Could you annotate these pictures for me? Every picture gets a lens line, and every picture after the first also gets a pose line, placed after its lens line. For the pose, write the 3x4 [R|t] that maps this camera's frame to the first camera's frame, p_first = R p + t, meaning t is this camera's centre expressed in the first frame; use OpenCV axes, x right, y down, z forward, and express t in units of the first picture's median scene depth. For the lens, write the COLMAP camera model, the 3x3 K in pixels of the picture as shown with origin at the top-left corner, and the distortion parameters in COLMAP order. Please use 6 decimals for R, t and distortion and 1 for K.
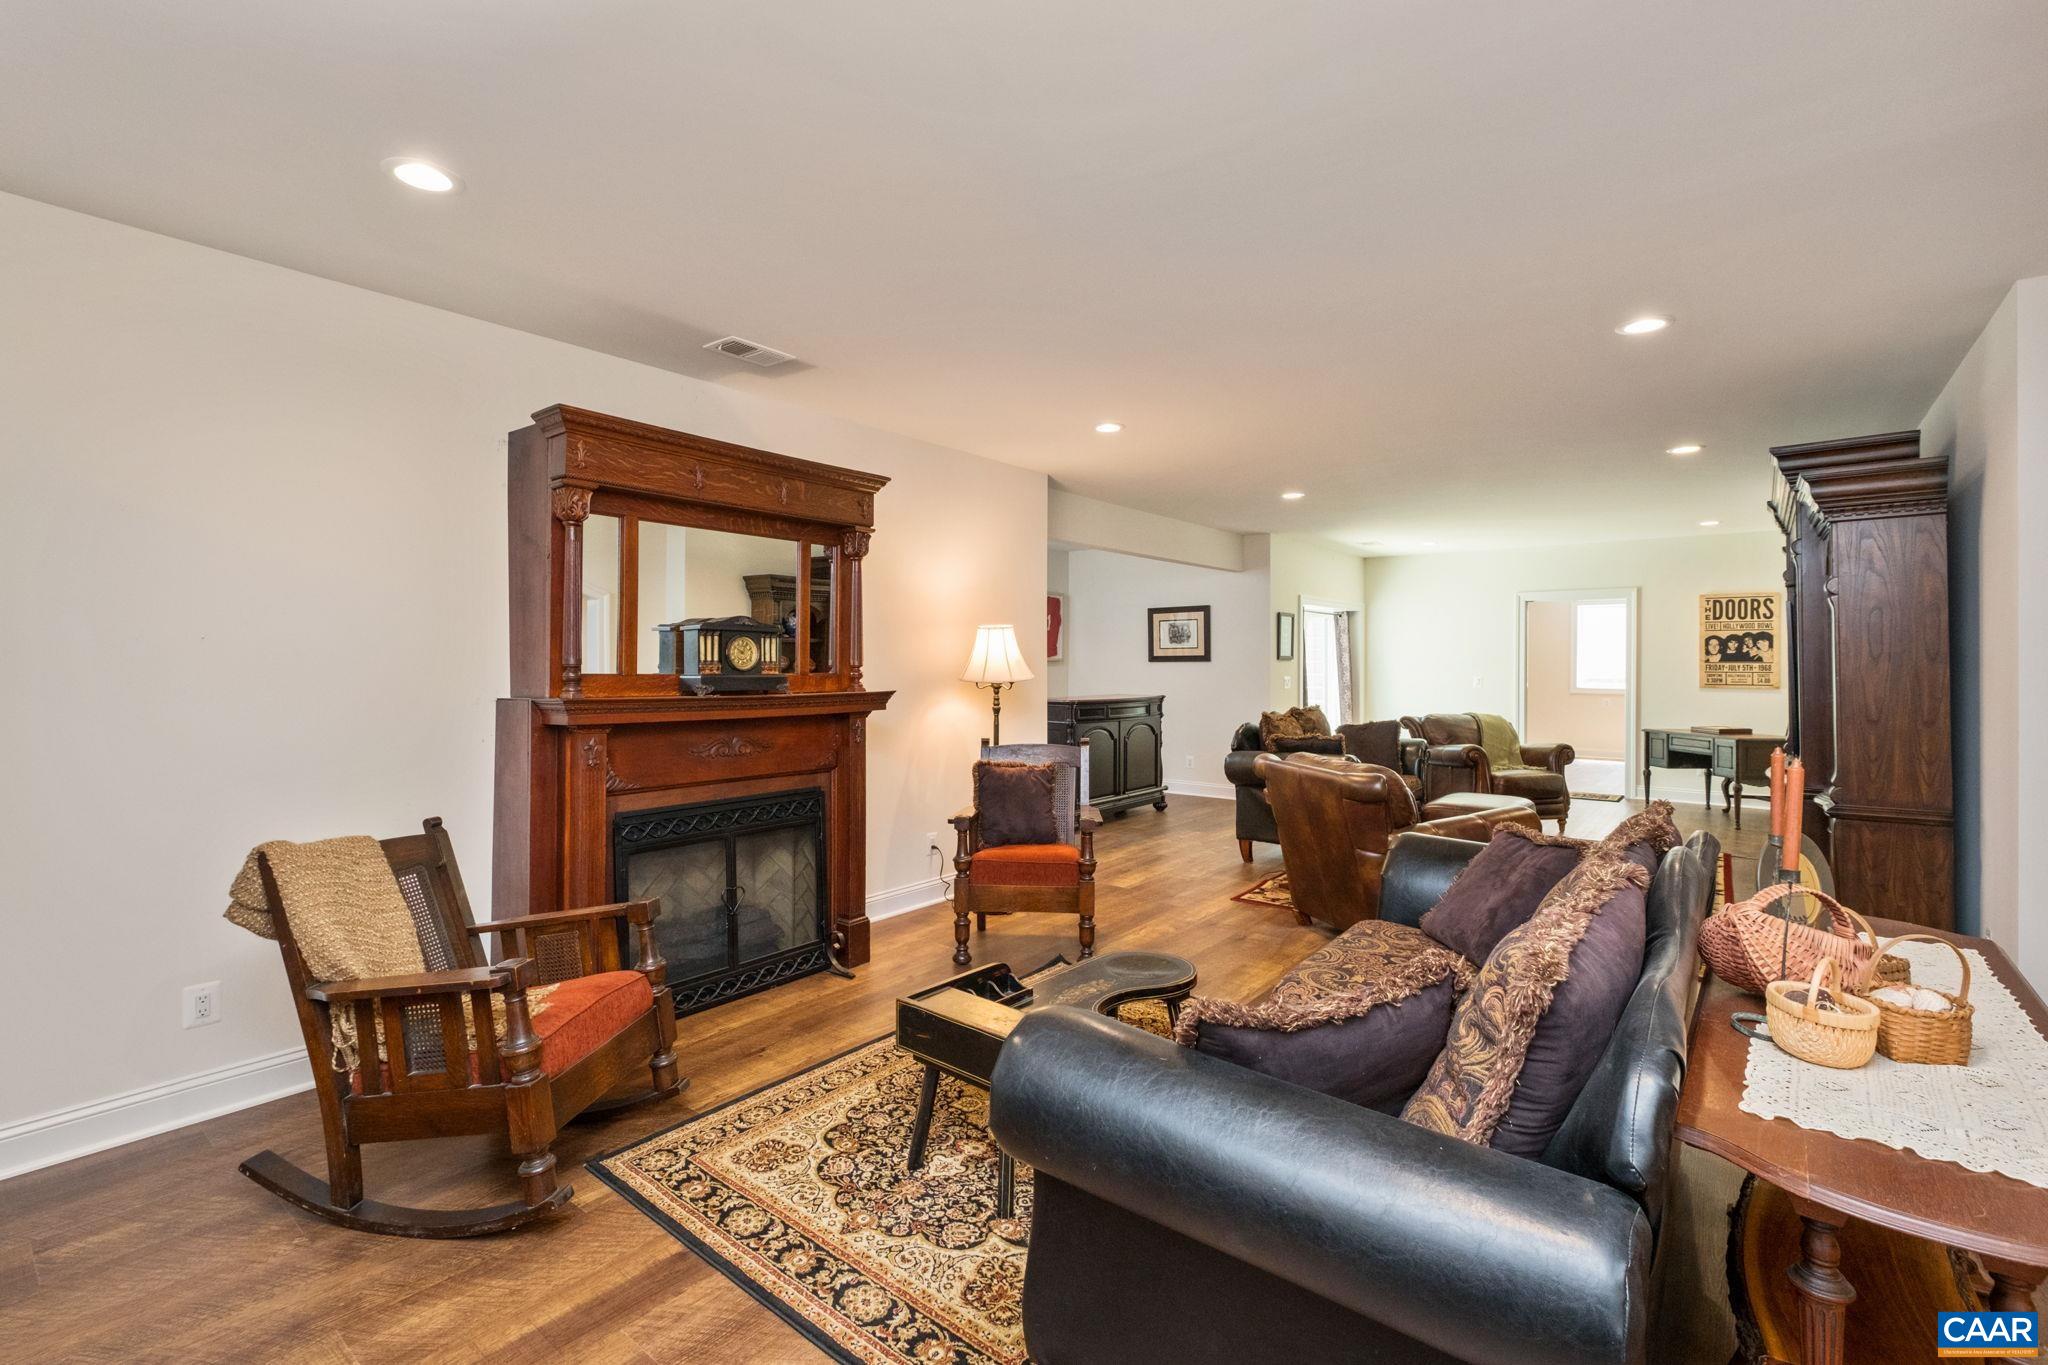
lens RADIAL K [[910.7, 0, 1023.9], [0, 910.7, 674.4], [0, 0, 1]] dist [0.000727, -0.000235]
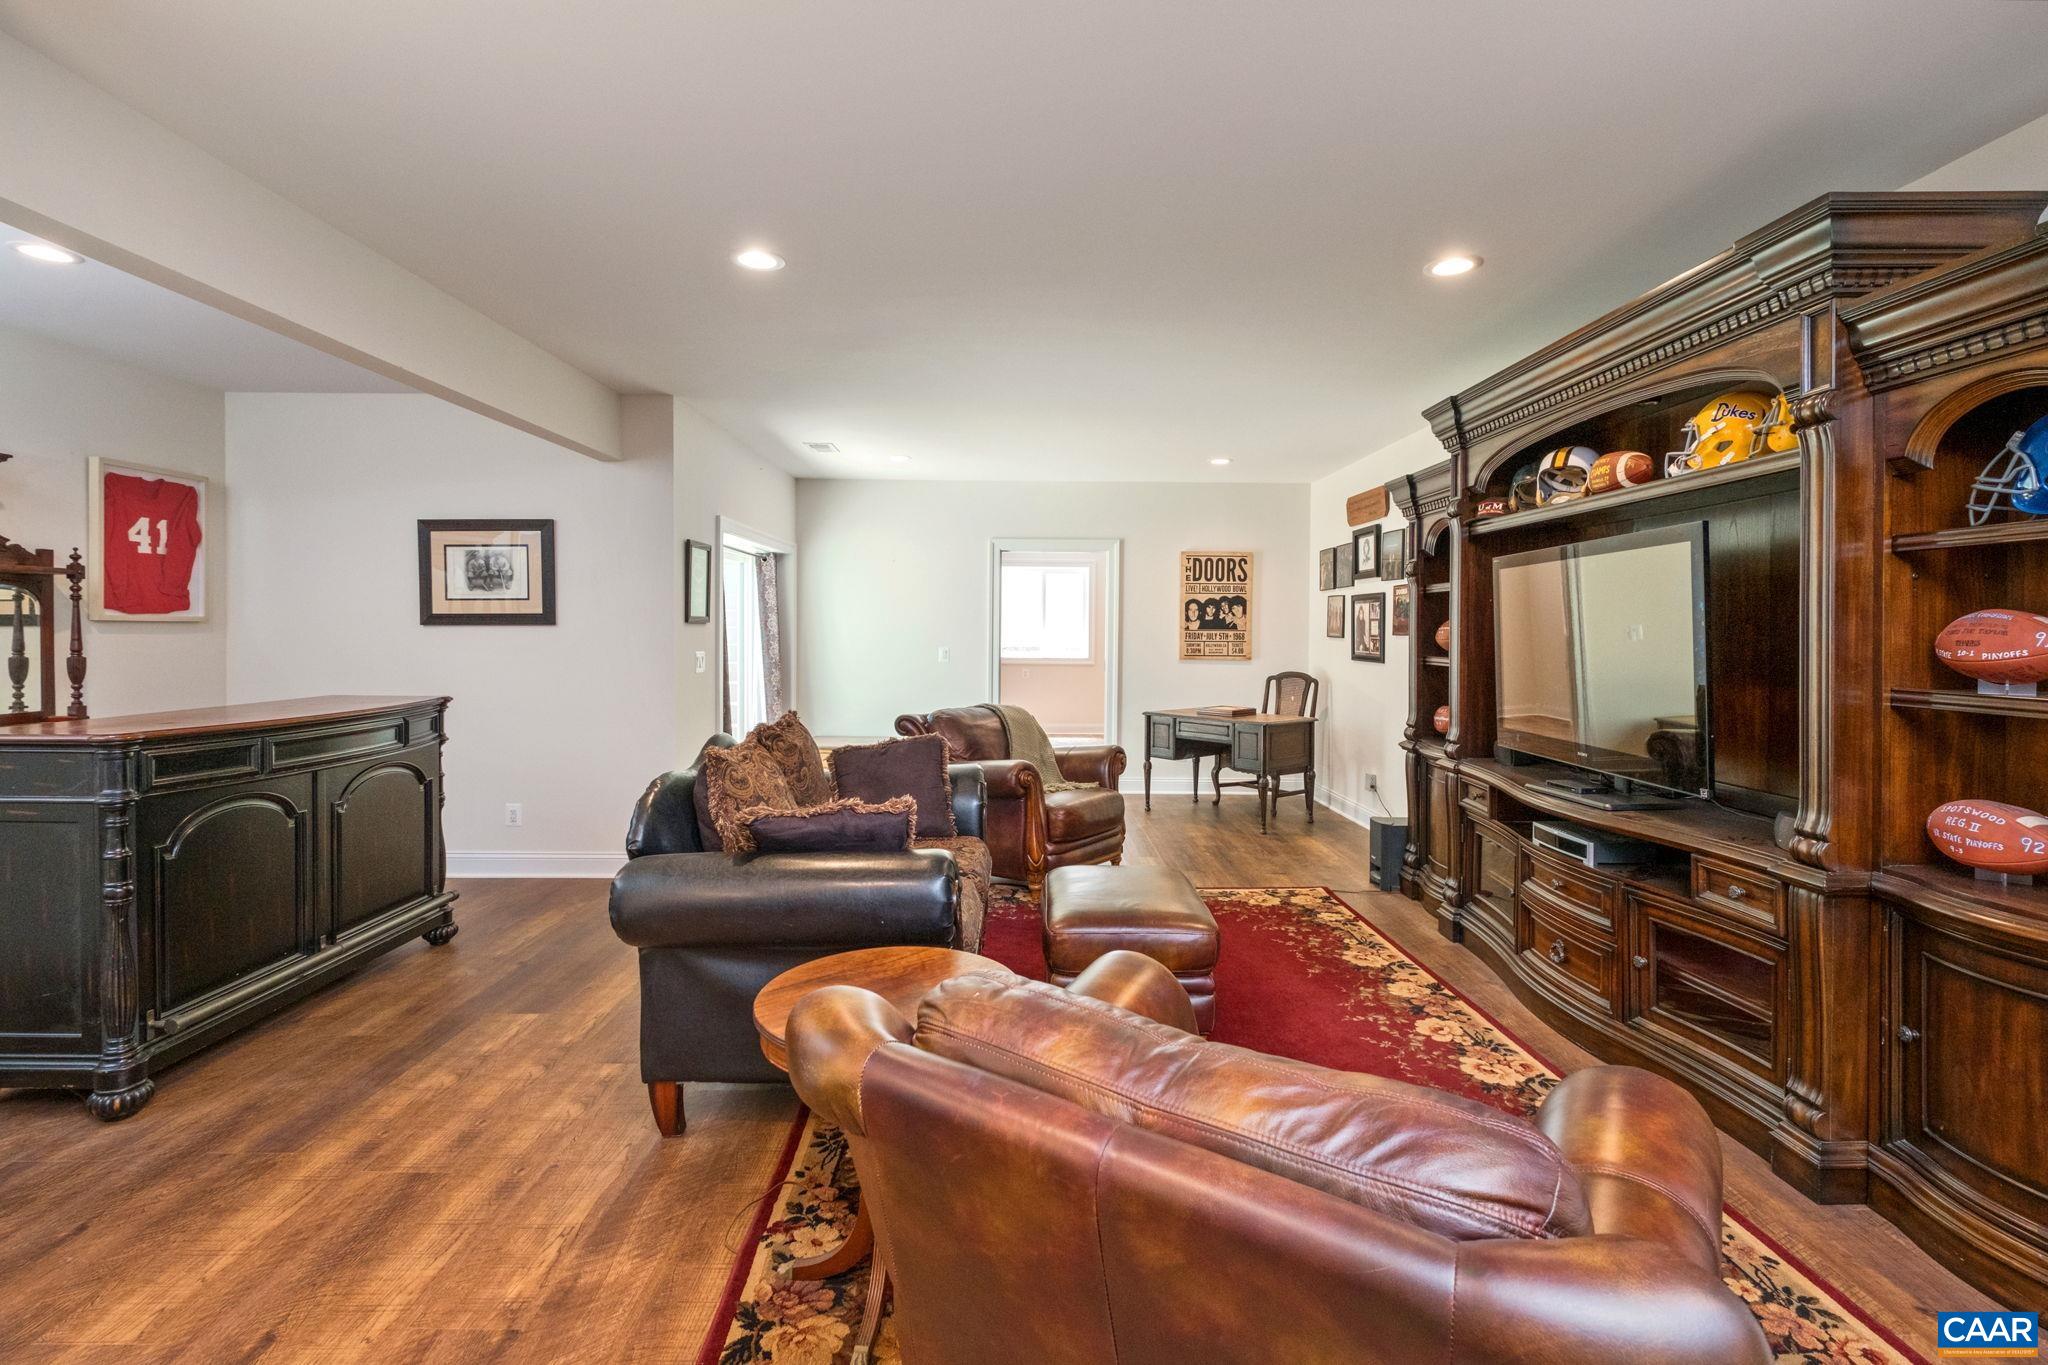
lens RADIAL K [[910.7, 0, 1027.0], [0, 910.7, 643.1], [0, 0, 1]] dist [0.000727, -0.000235]
pose [[0.772693, -0.006069, 0.634751, 0.083983], [0.002750, 0.999977, 0.006214, -0.006614], [-0.634774, -0.003056, 0.772691, 0.435566]]
